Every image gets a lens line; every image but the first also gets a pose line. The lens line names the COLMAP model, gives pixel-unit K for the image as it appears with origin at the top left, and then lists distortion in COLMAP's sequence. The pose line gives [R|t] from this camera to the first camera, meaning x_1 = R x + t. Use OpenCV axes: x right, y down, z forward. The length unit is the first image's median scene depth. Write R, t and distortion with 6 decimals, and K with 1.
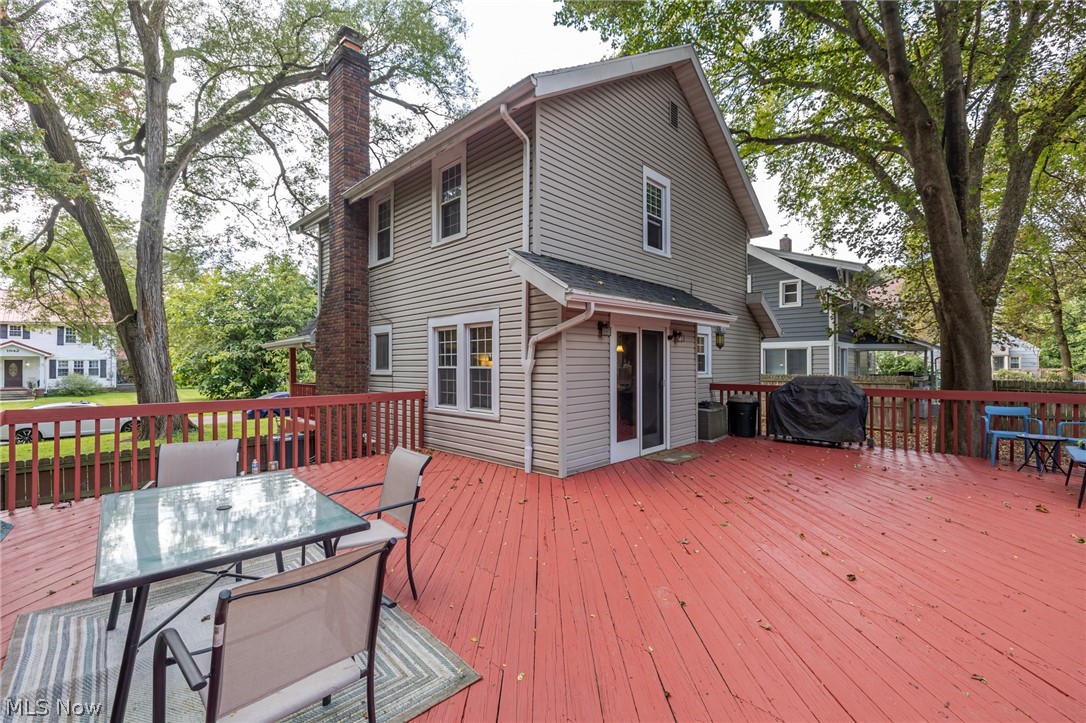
lens RADIAL K [[456.2, 0, 545.8], [0, 456.2, 350.0], [0, 0, 1]] dist [0.002207, 0.000382]
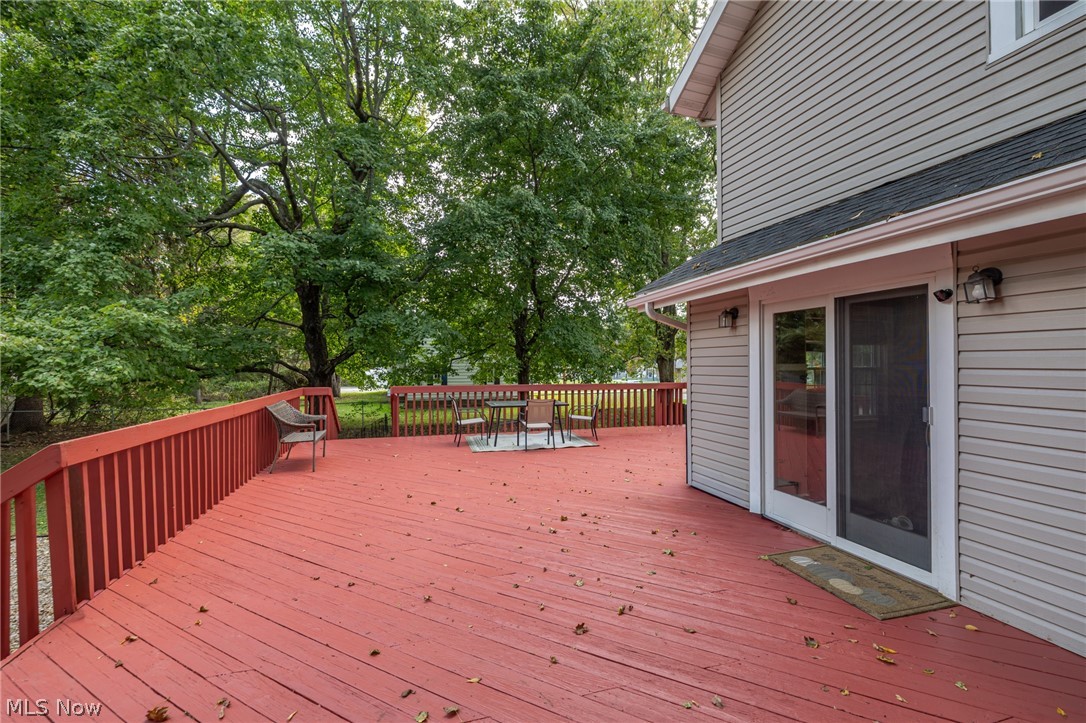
lens RADIAL K [[452.7, 0, 537.1], [0, 452.7, 354.8], [0, 0, 1]] dist [-0.001065, -0.000140]
pose [[-0.495548, -0.017613, -0.868402, 0.722822], [0.018951, 0.999337, -0.031083, 0.024629], [0.868374, -0.031860, -0.494885, 0.857584]]
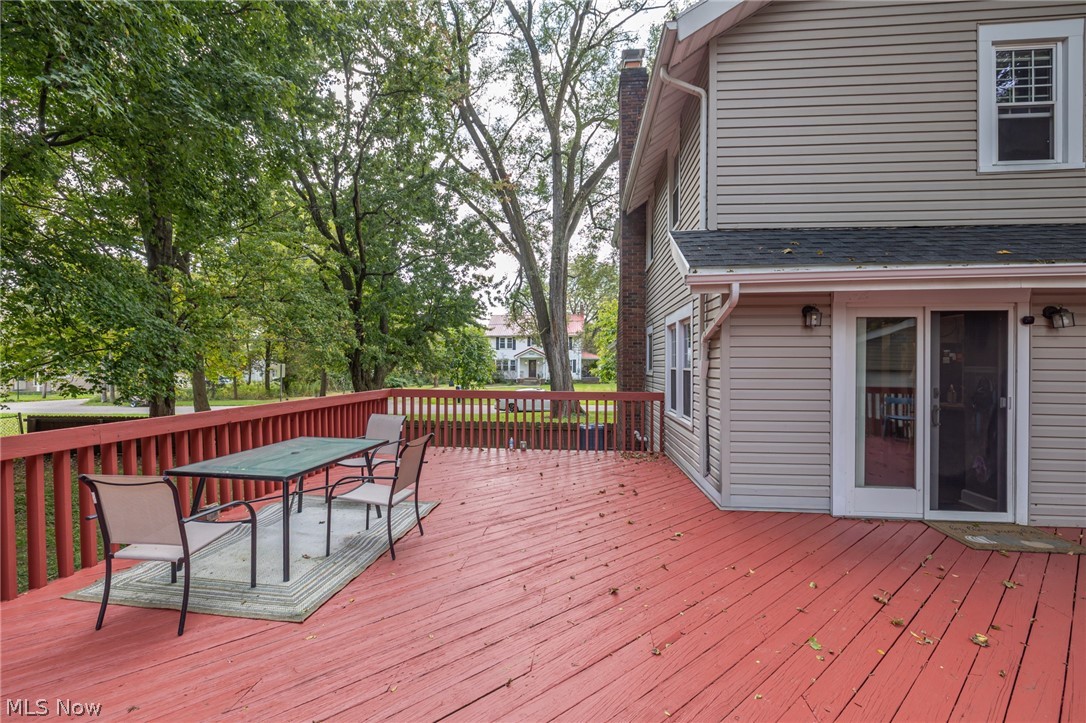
lens RADIAL K [[452.7, 0, 537.1], [0, 452.7, 354.8], [0, 0, 1]] dist [-0.001065, -0.000140]
pose [[0.623825, -0.007604, -0.781527, 0.314781], [0.016104, 0.999865, 0.003126, 0.002648], [0.781398, -0.014535, 0.623864, 0.196590]]
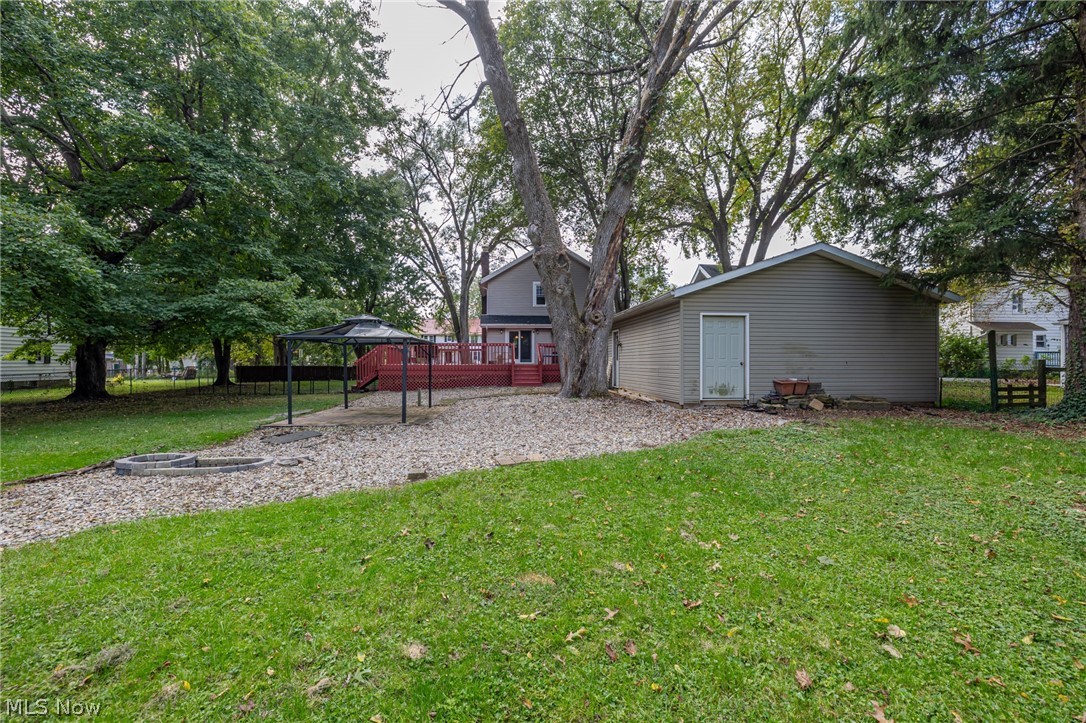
lens RADIAL K [[452.7, 0, 537.1], [0, 452.7, 354.8], [0, 0, 1]] dist [-0.001065, -0.000140]
pose [[0.761278, -0.006105, -0.648396, 2.423047], [0.016630, 0.999811, 0.010111, 0.107626], [0.648212, -0.018480, 0.761236, -1.544994]]
